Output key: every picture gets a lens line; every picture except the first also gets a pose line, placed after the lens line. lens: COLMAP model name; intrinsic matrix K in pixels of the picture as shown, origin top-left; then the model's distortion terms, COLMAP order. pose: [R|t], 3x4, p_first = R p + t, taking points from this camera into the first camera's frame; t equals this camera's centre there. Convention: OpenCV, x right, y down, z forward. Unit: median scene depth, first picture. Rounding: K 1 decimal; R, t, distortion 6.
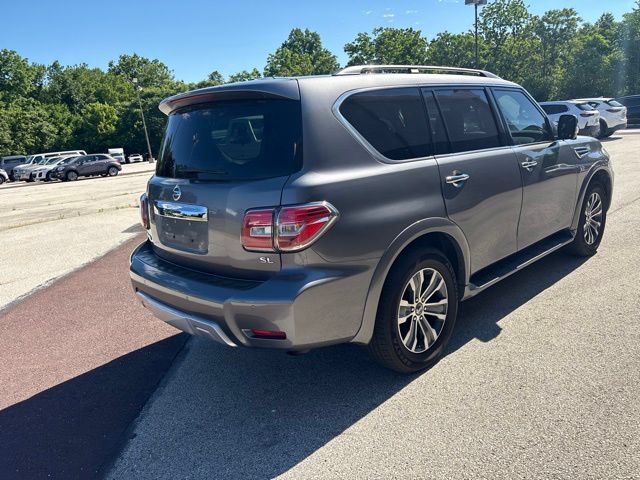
lens RADIAL K [[482.8, 0, 320.7], [0, 482.8, 241.7], [0, 0, 1]] dist [0.054773, -0.054766]
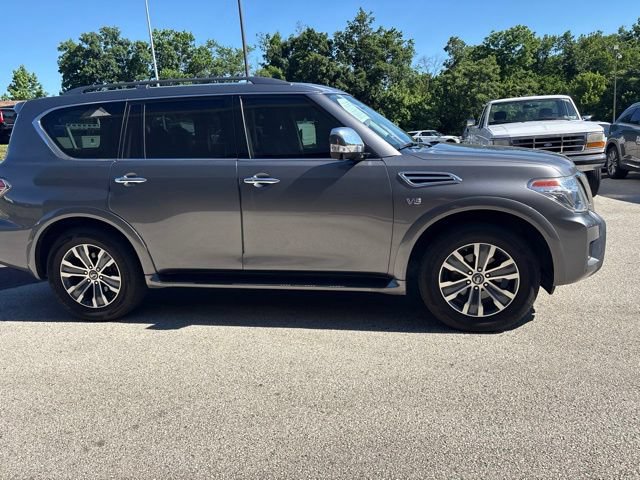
lens RADIAL K [[480.5, 0, 319.6], [0, 480.5, 237.2], [0, 0, 1]] dist [0.040479, -0.033934]
pose [[0.577716, 0.232126, -0.782535, 1.470271], [-0.191122, 0.970528, 0.146793, -0.252655], [0.793547, 0.064755, 0.605054, 0.656870]]
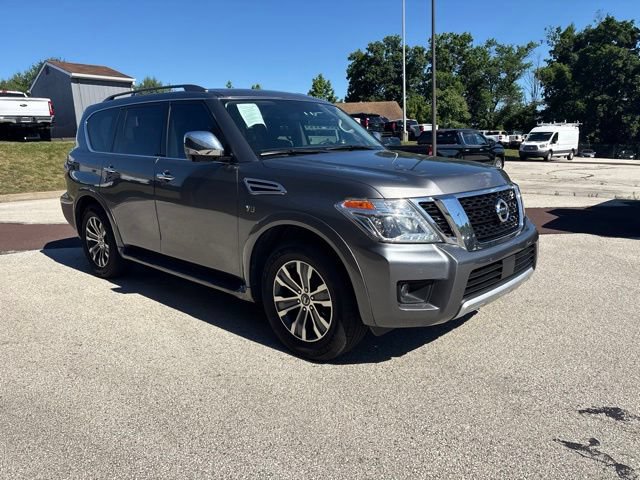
lens RADIAL K [[476.1, 0, 318.0], [0, 476.1, 239.7], [0, 0, 1]] dist [0.054690, -0.057119]
pose [[0.060527, 0.282678, -0.957303, 1.755132], [-0.219958, 0.939263, 0.263444, -0.448434], [0.973630, 0.194621, 0.119028, 1.460848]]
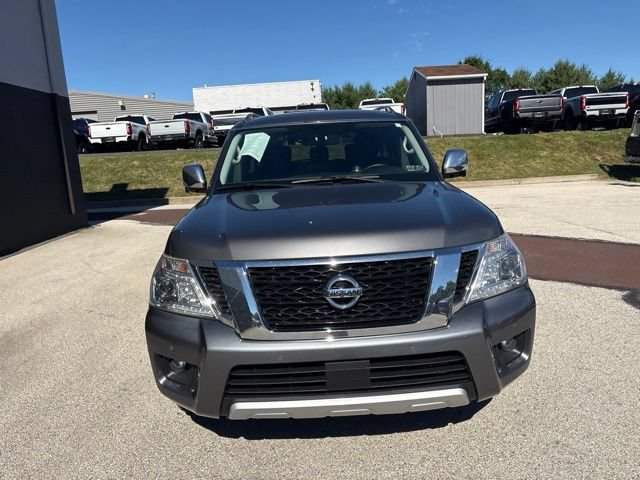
lens RADIAL K [[476.8, 0, 323.5], [0, 476.8, 239.4], [0, 0, 1]] dist [0.050381, -0.051405]
pose [[-0.655161, 0.263713, -0.707969, 1.311393], [-0.065205, 0.913864, 0.400750, -0.654993], [0.752670, 0.308719, -0.581533, 2.248922]]
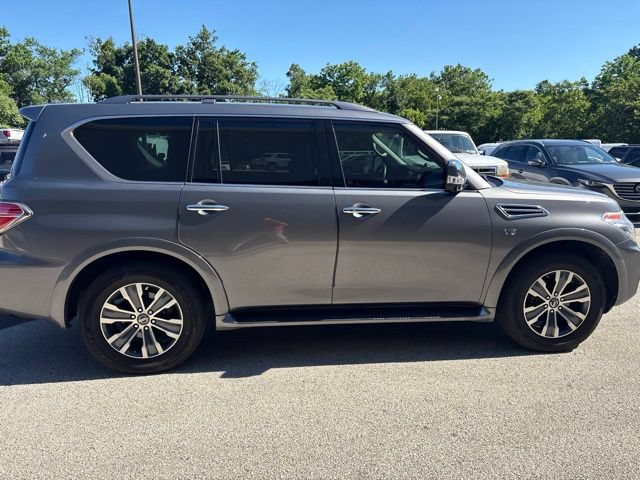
lens RADIAL K [[482.1, 0, 314.6], [0, 482.1, 239.4], [0, 0, 1]] dist [0.050603, -0.054078]
pose [[0.800658, 0.199030, -0.565097, 1.034822], [-0.209458, 0.976677, 0.047220, -0.158228], [0.561315, 0.080557, 0.823672, 0.292548]]
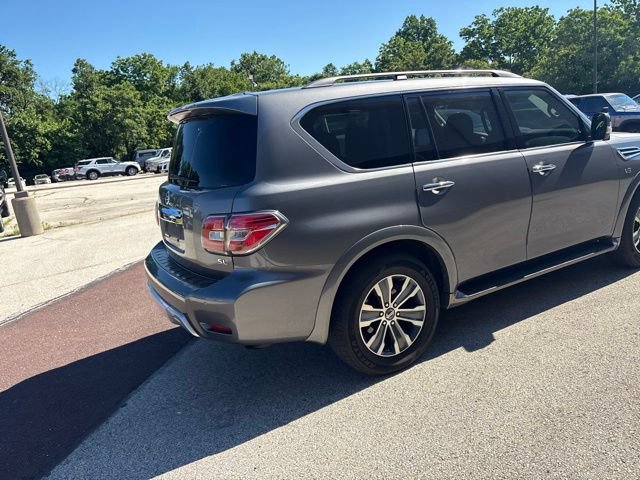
lens RADIAL K [[482.8, 0, 320.7], [0, 482.8, 241.7], [0, 0, 1]] dist [0.054773, -0.054766]
pose [[0.974073, 0.034724, -0.223552, 0.270024], [-0.030469, 0.999283, 0.022458, -0.030101], [0.224172, -0.015064, 0.974433, -0.022759]]
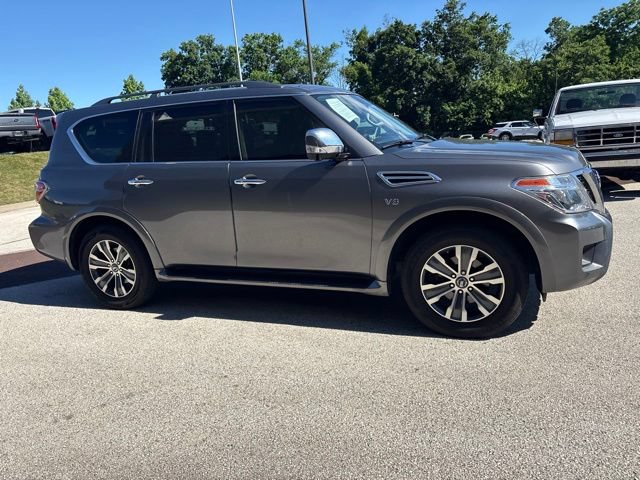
lens RADIAL K [[479.2, 0, 309.8], [0, 479.2, 239.8], [0, 0, 1]] dist [0.045144, -0.046385]
pose [[0.407725, 0.249804, -0.878270, 1.597289], [-0.168988, 0.965878, 0.196272, -0.304989], [0.897331, 0.068392, 0.436027, 0.846043]]
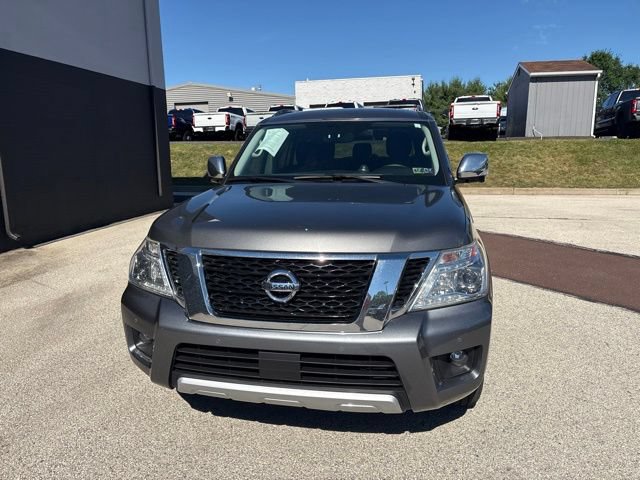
lens RADIAL K [[476.1, 0, 318.0], [0, 476.1, 239.7], [0, 0, 1]] dist [0.054690, -0.057119]
pose [[-0.805522, 0.209432, -0.554321, 1.171638], [-0.056736, 0.903903, 0.423957, -0.678523], [0.589843, 0.372957, -0.716232, 2.401309]]
